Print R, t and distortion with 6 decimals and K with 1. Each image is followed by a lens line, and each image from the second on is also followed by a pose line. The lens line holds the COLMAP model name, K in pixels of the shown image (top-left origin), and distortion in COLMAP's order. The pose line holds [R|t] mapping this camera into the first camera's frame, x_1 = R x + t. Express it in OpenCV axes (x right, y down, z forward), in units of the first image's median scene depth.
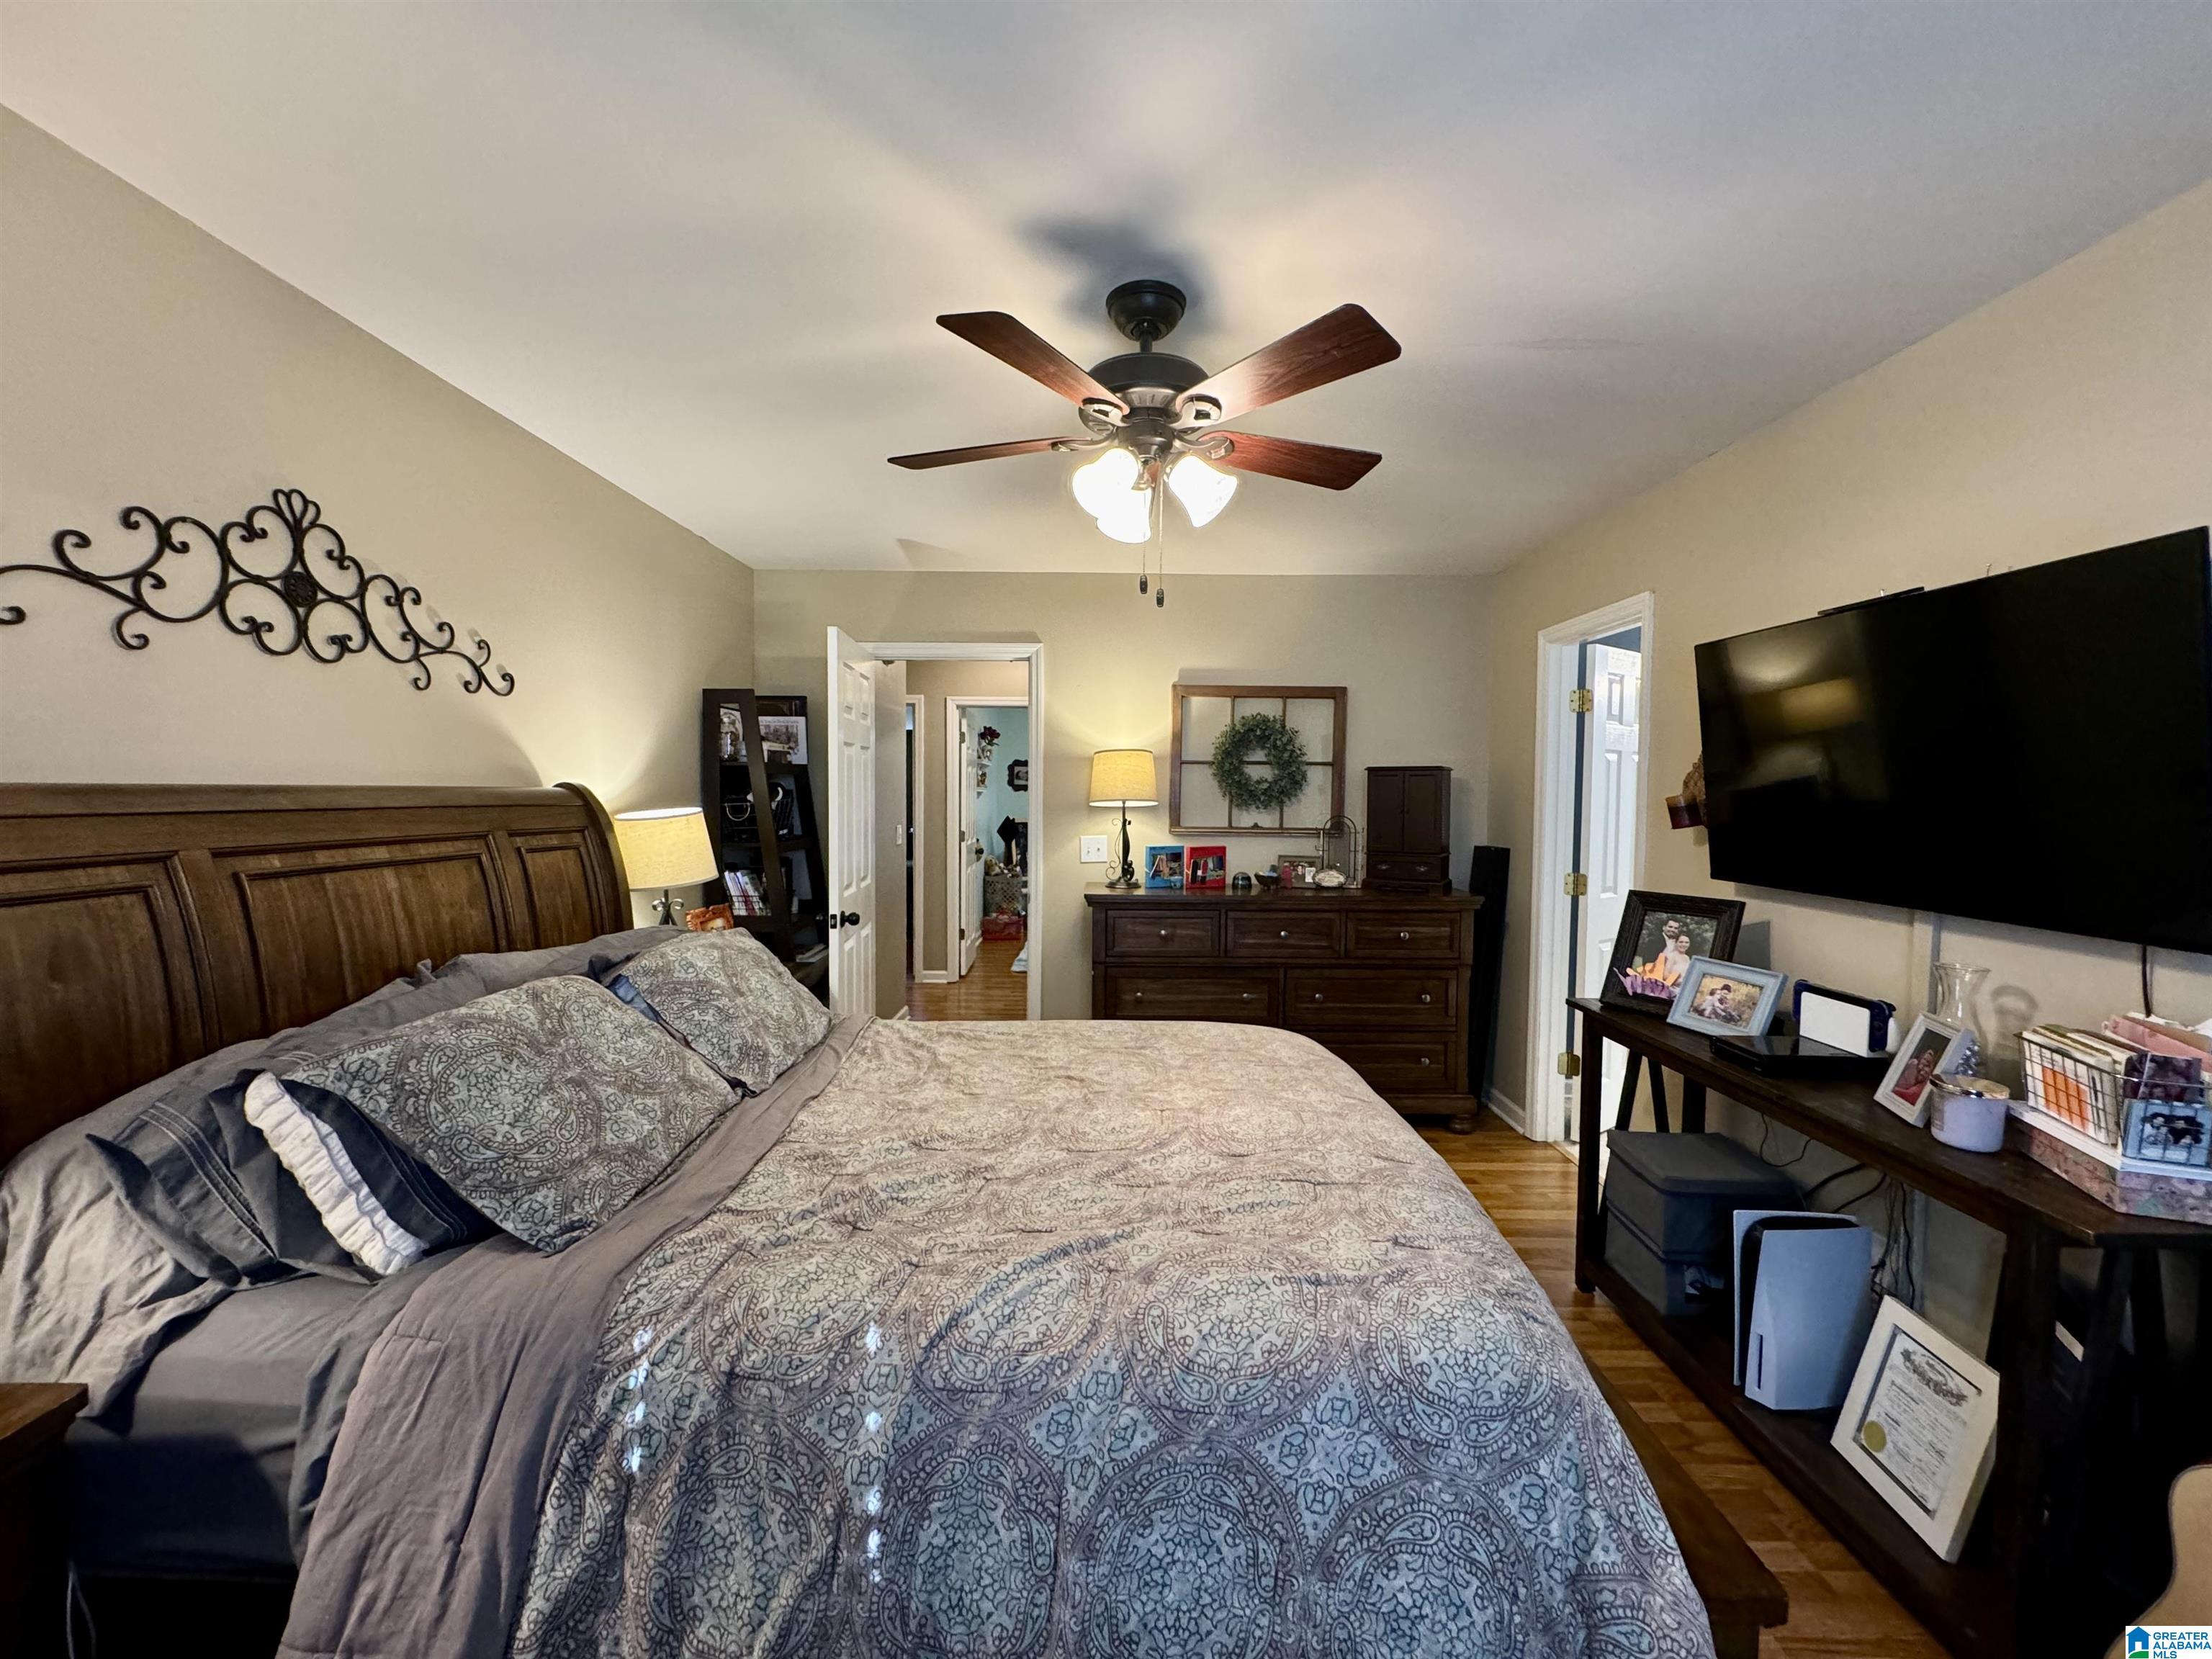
lens RADIAL K [[880.2, 0, 1106.0], [0, 880.2, 829.5], [0, 0, 1]] dist [-0.002274, 0.000210]
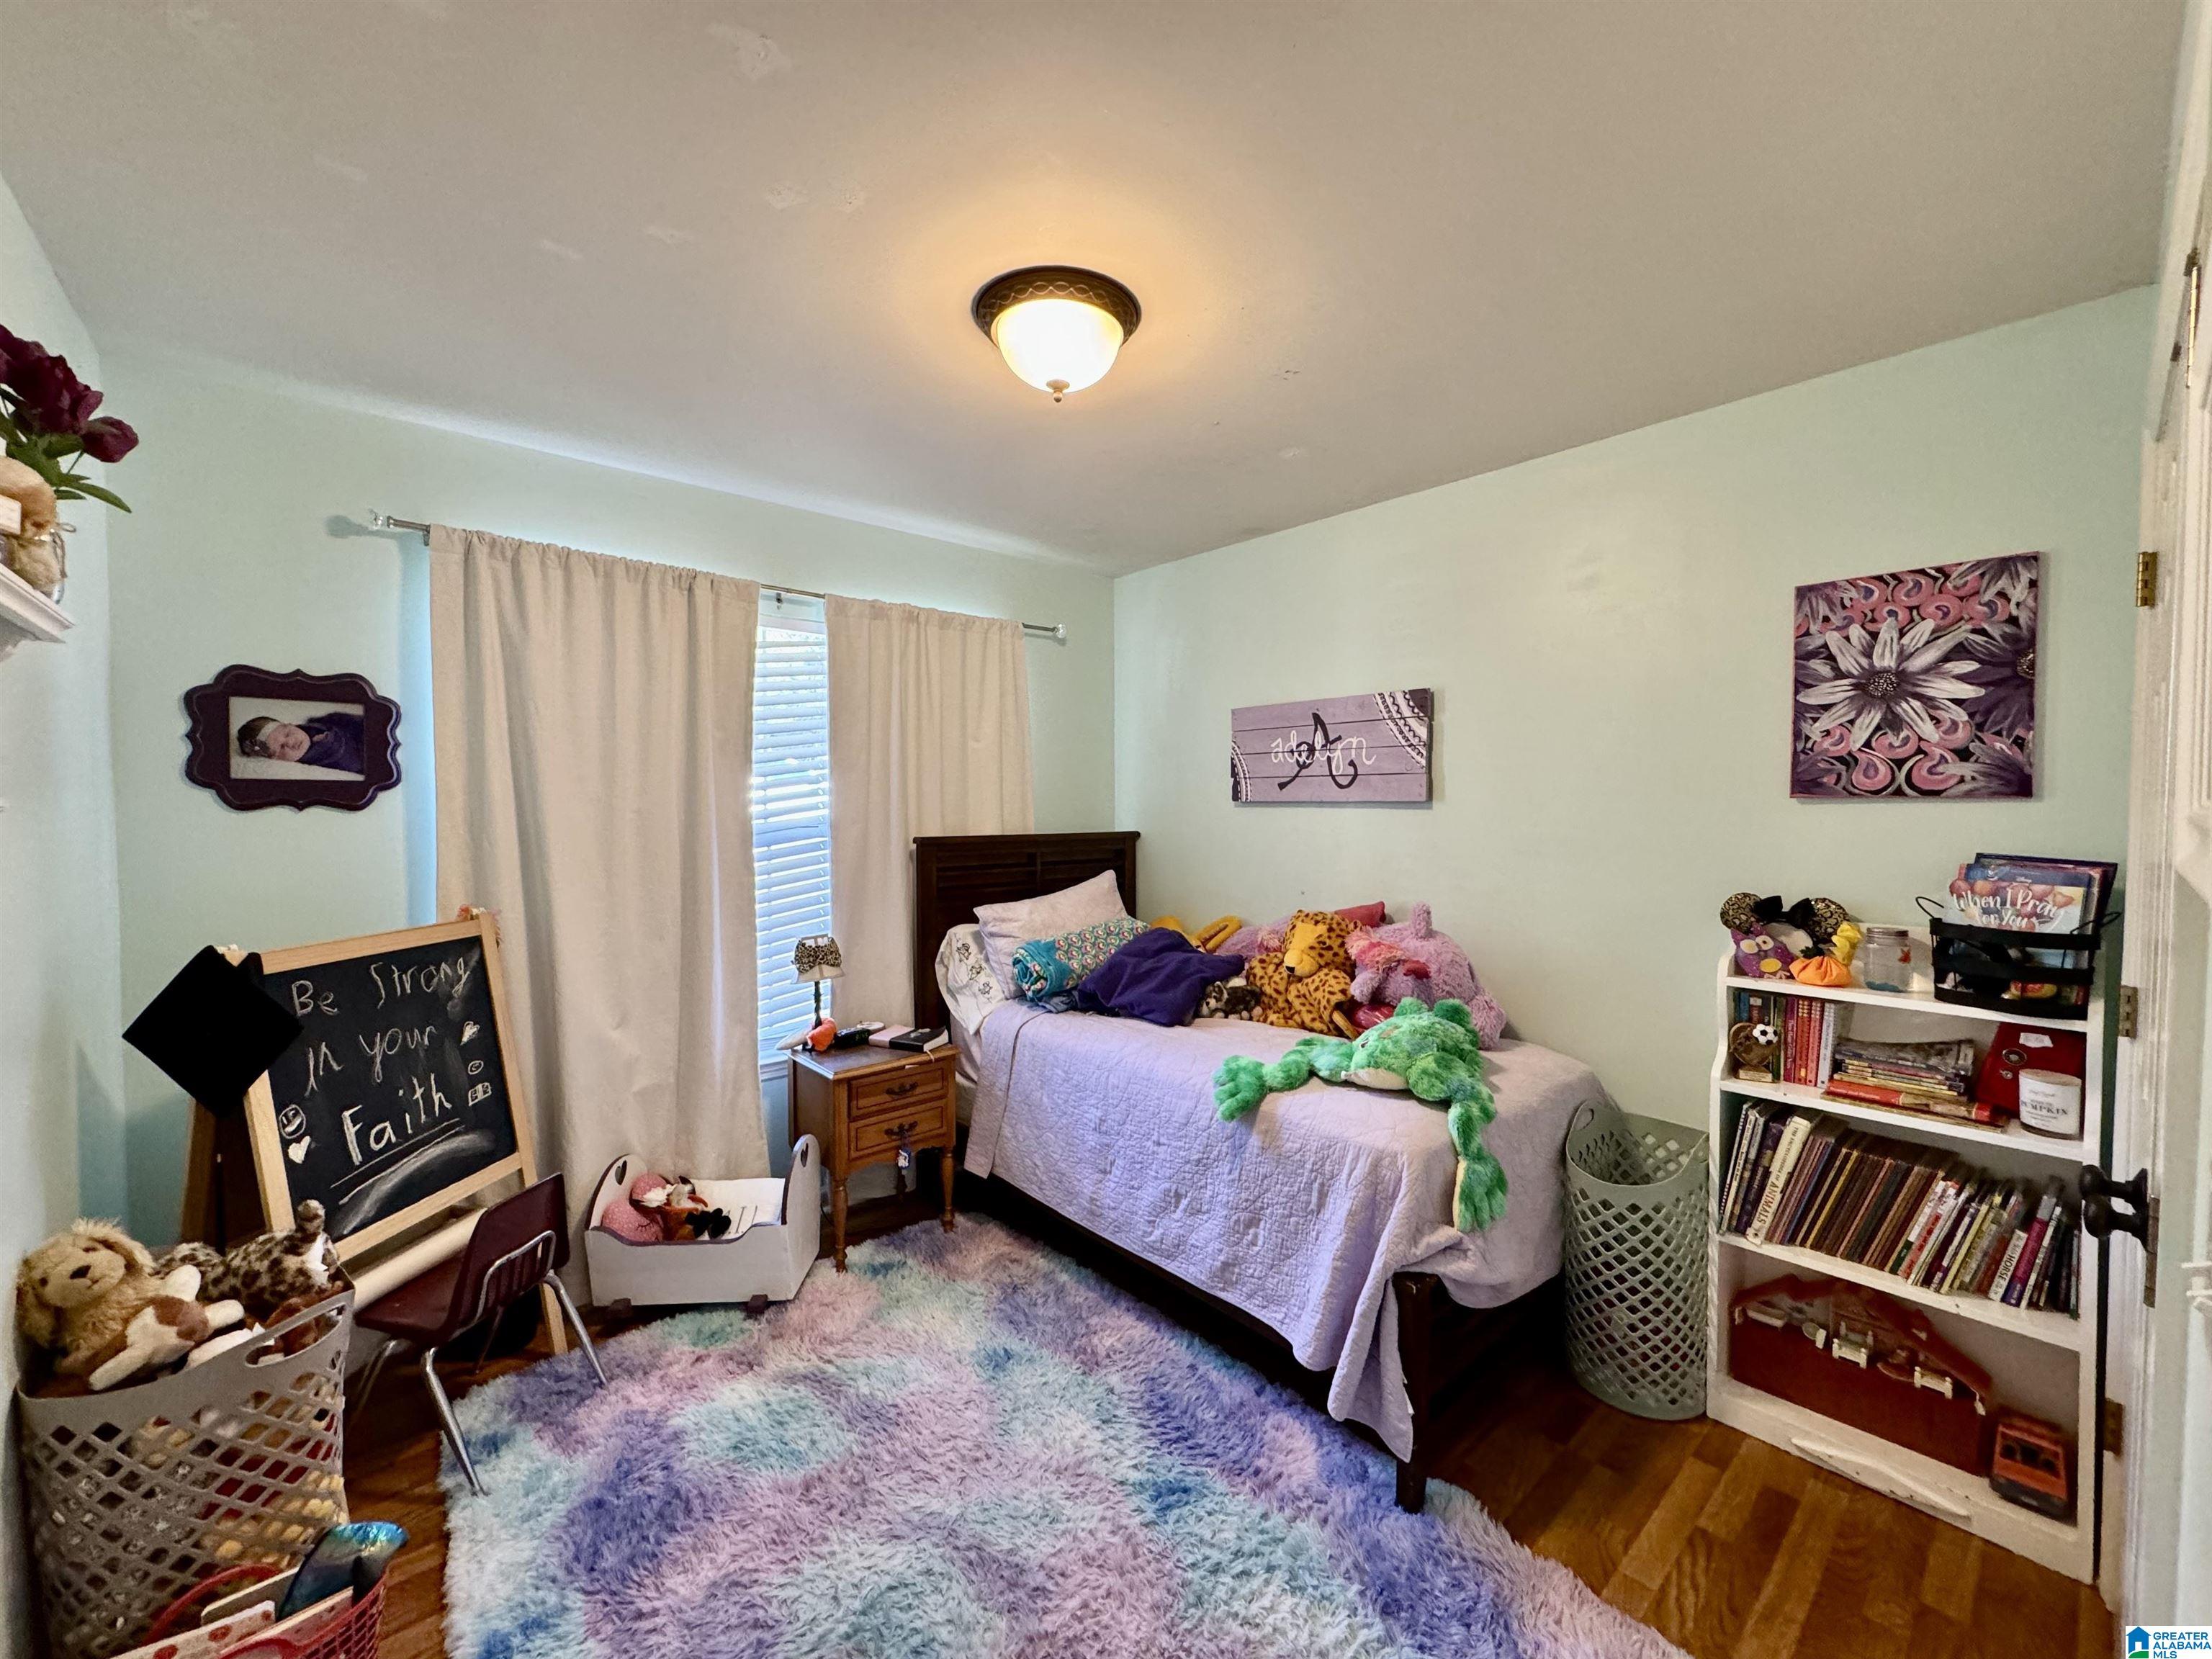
lens RADIAL K [[880.2, 0, 1106.0], [0, 880.2, 829.5], [0, 0, 1]] dist [-0.002274, 0.000210]
pose [[0.747089, -0.032601, 0.663924, -0.347218], [0.039150, 0.999221, 0.005010, -0.125176], [-0.663570, 0.022250, 0.747783, 2.769949]]
